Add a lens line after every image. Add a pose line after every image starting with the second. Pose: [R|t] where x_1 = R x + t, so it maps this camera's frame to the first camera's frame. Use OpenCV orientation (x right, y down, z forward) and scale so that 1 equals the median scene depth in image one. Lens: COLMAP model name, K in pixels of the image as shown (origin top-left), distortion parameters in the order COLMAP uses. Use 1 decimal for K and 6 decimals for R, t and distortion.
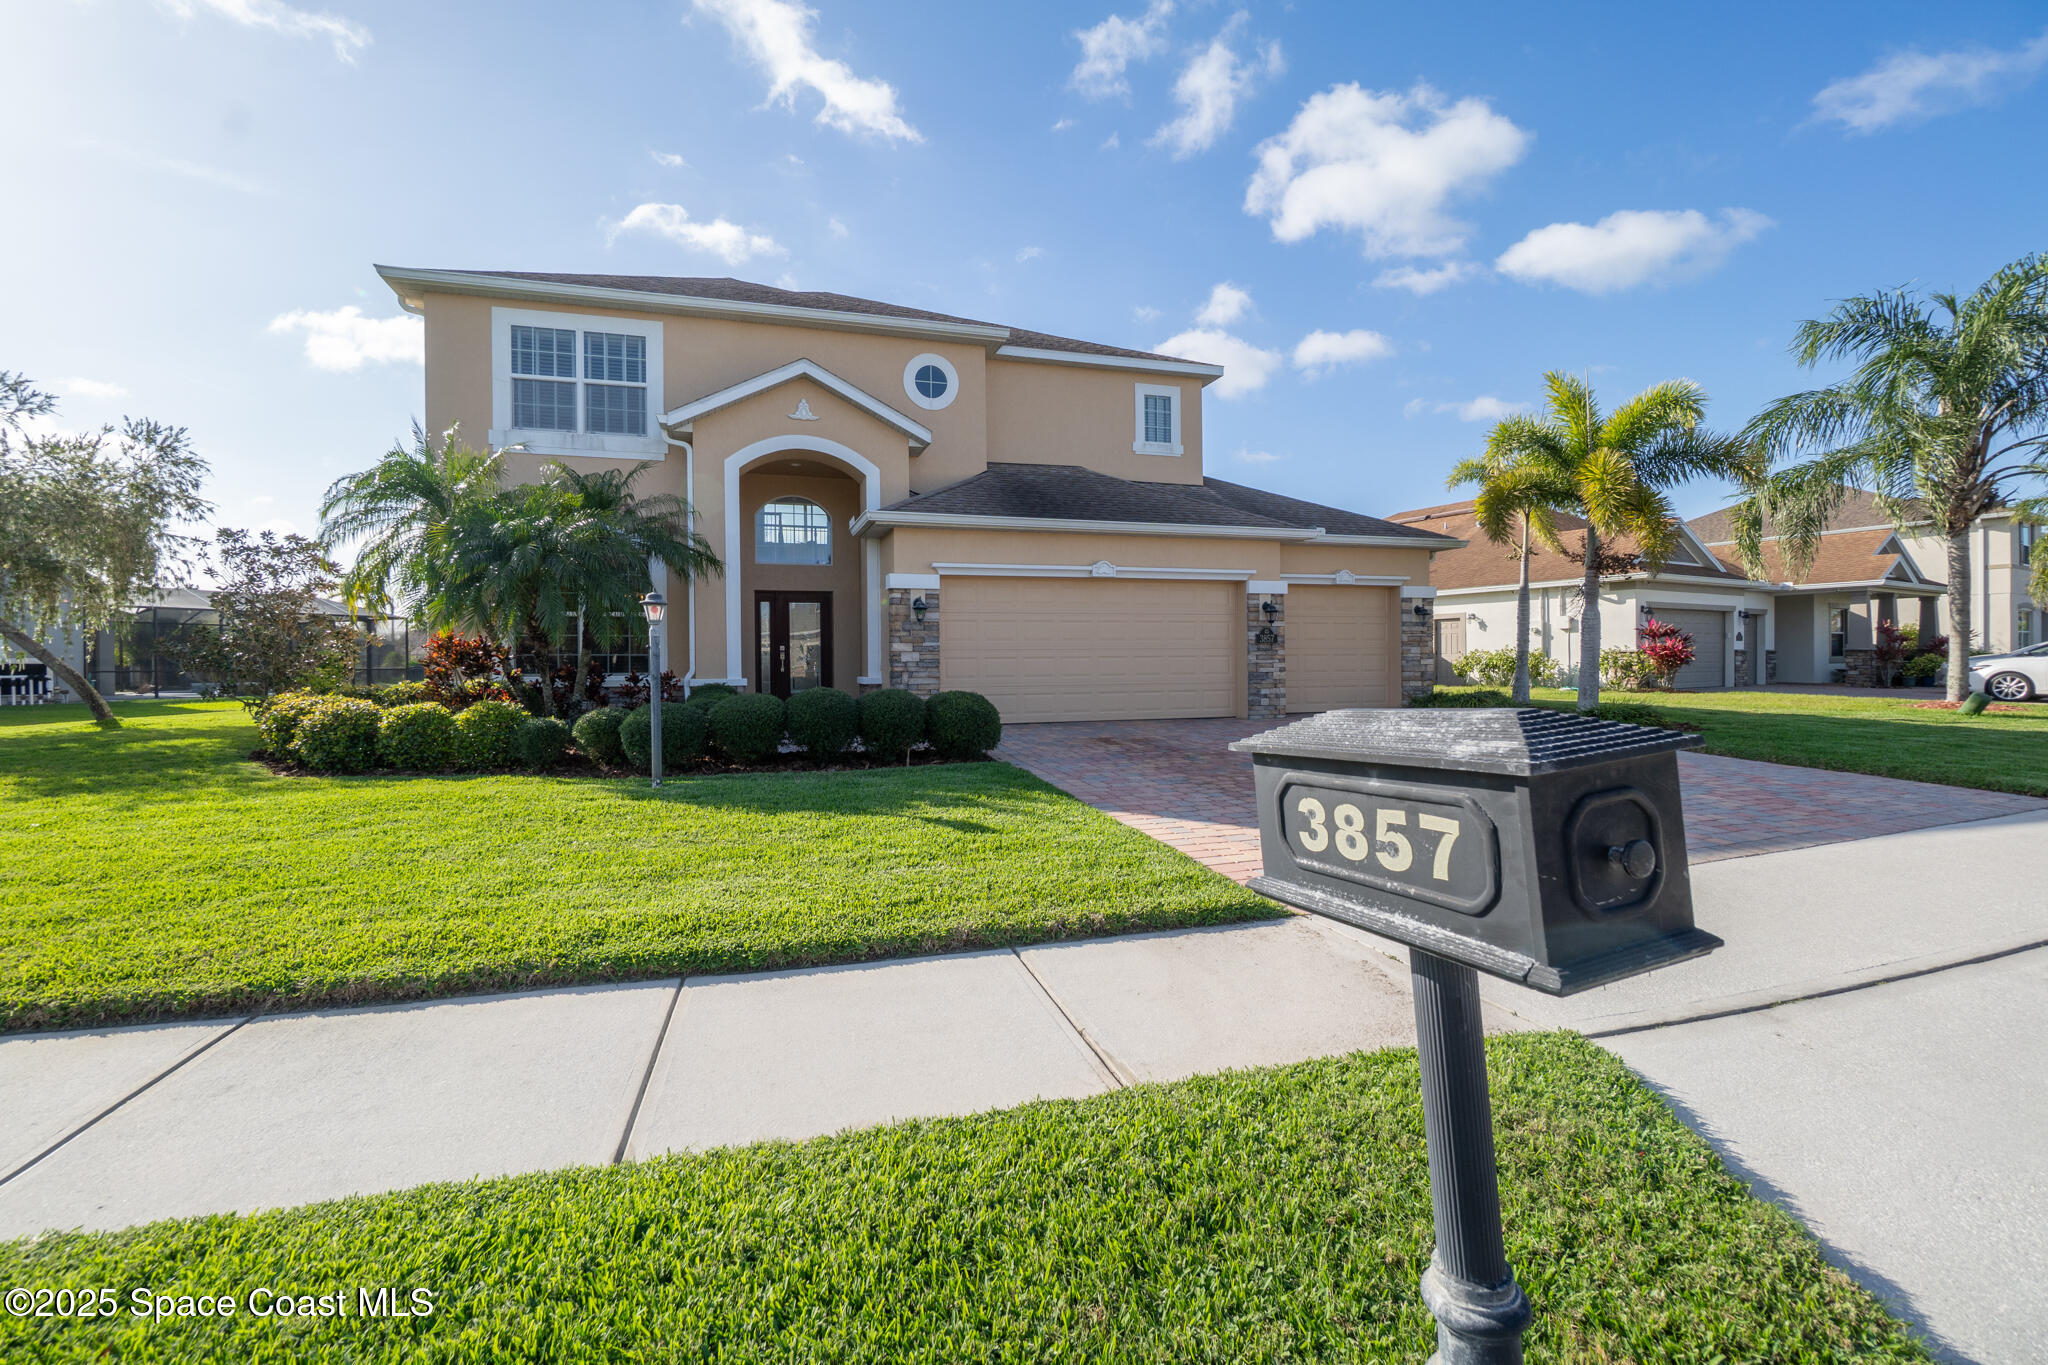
lens RADIAL K [[858.9, 0, 1023.0], [0, 858.9, 638.5], [0, 0, 1]] dist [-0.000391, 0.000066]
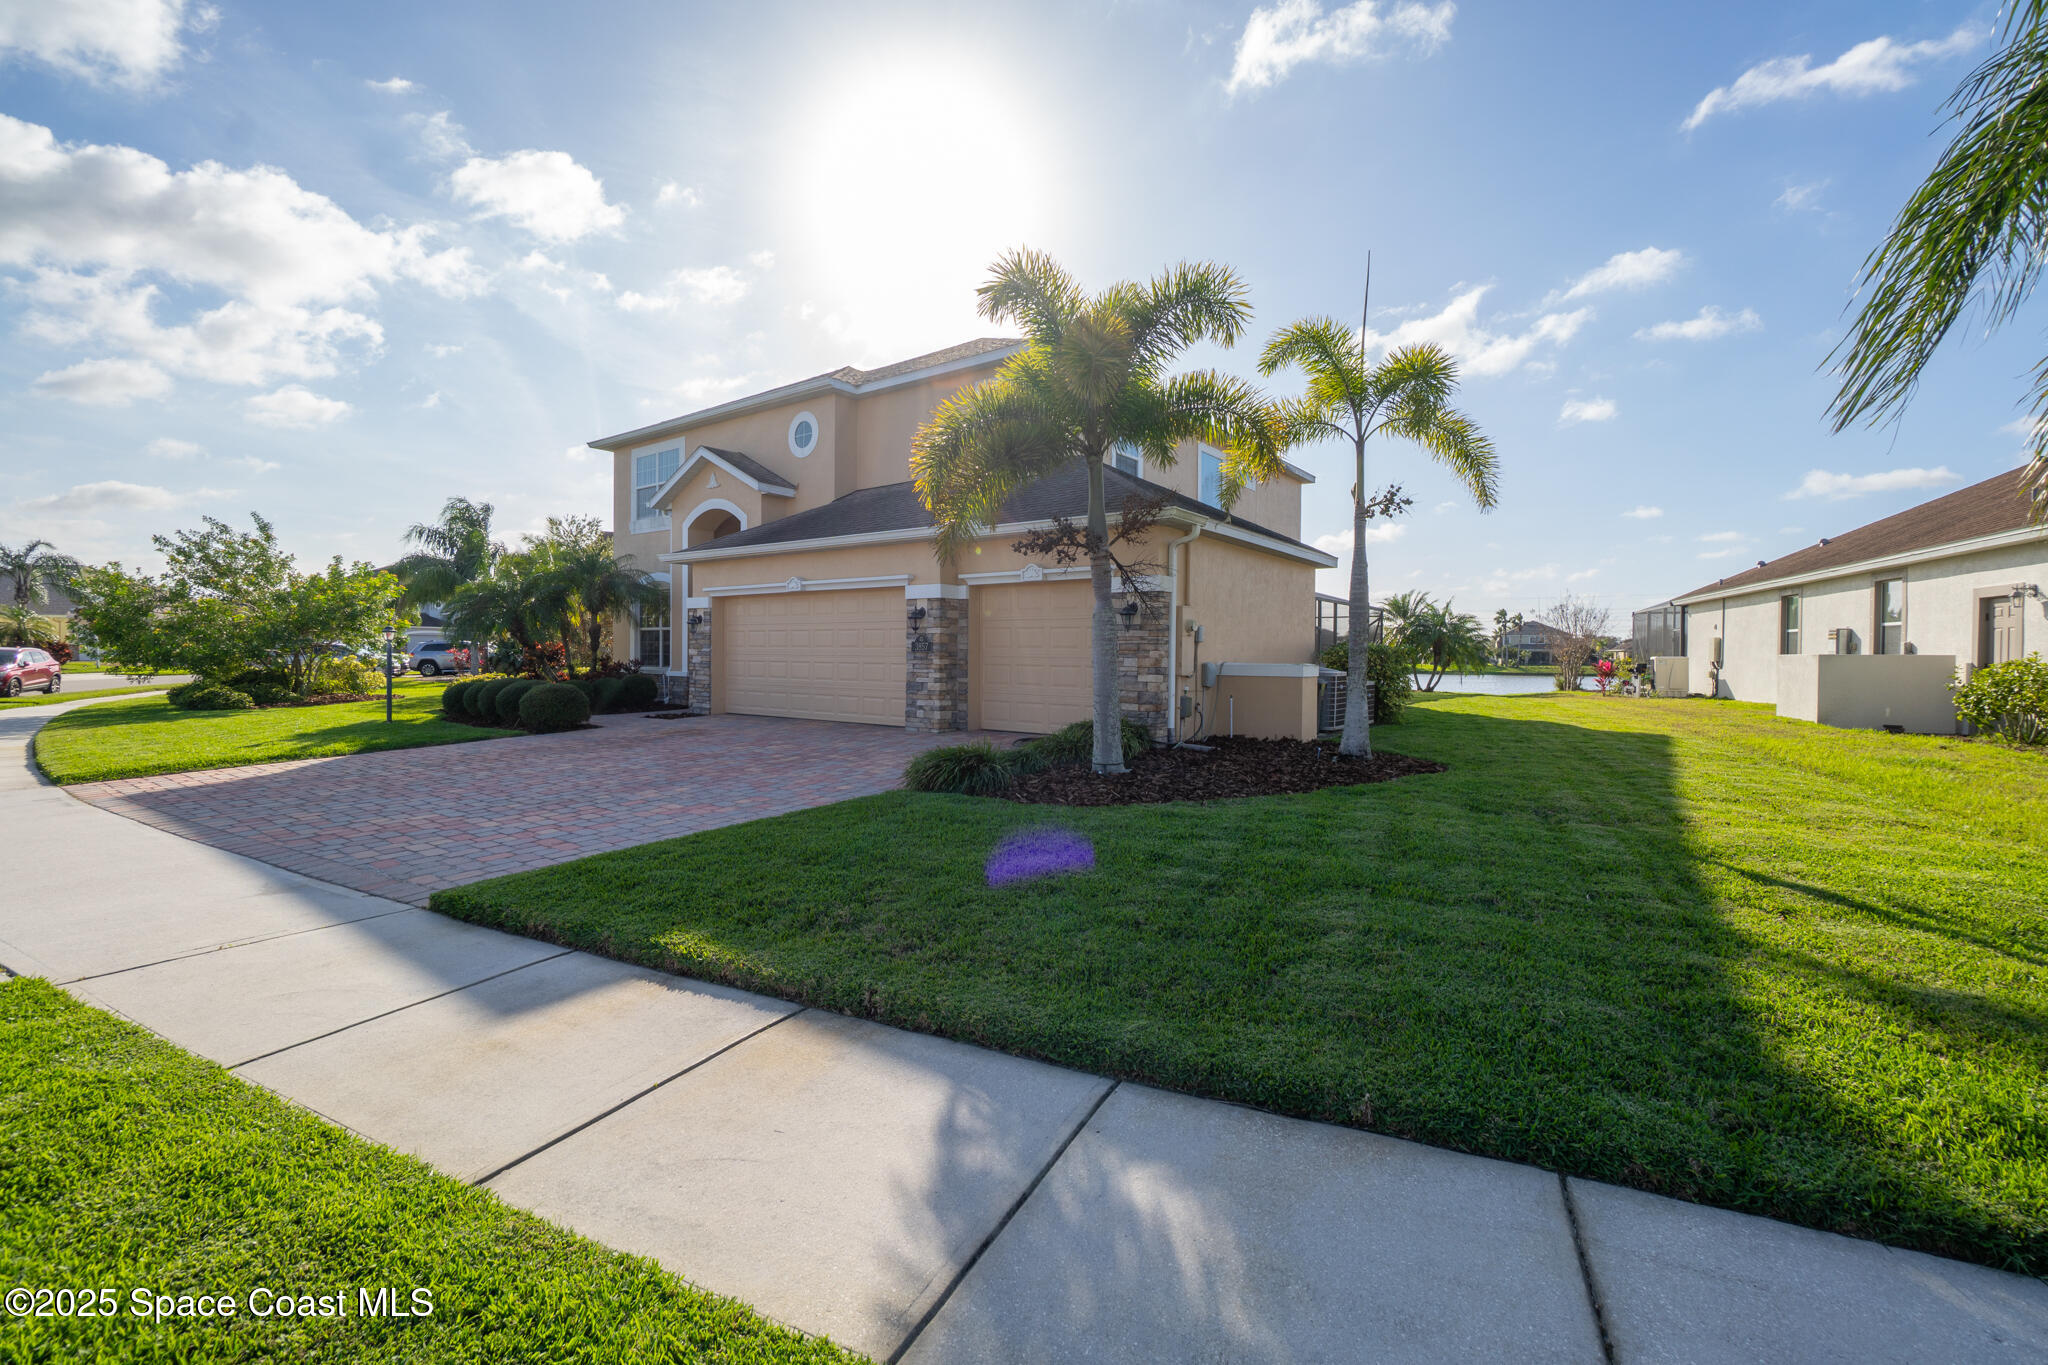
lens RADIAL K [[885.8, 0, 1001.8], [0, 885.8, 670.3], [0, 0, 1]] dist [-0.001561, 0.000425]
pose [[0.587542, 0.023822, -0.808843, 1.122328], [-0.002520, 0.999616, 0.027610, -0.000771], [0.809190, -0.014184, 0.587376, 0.505846]]
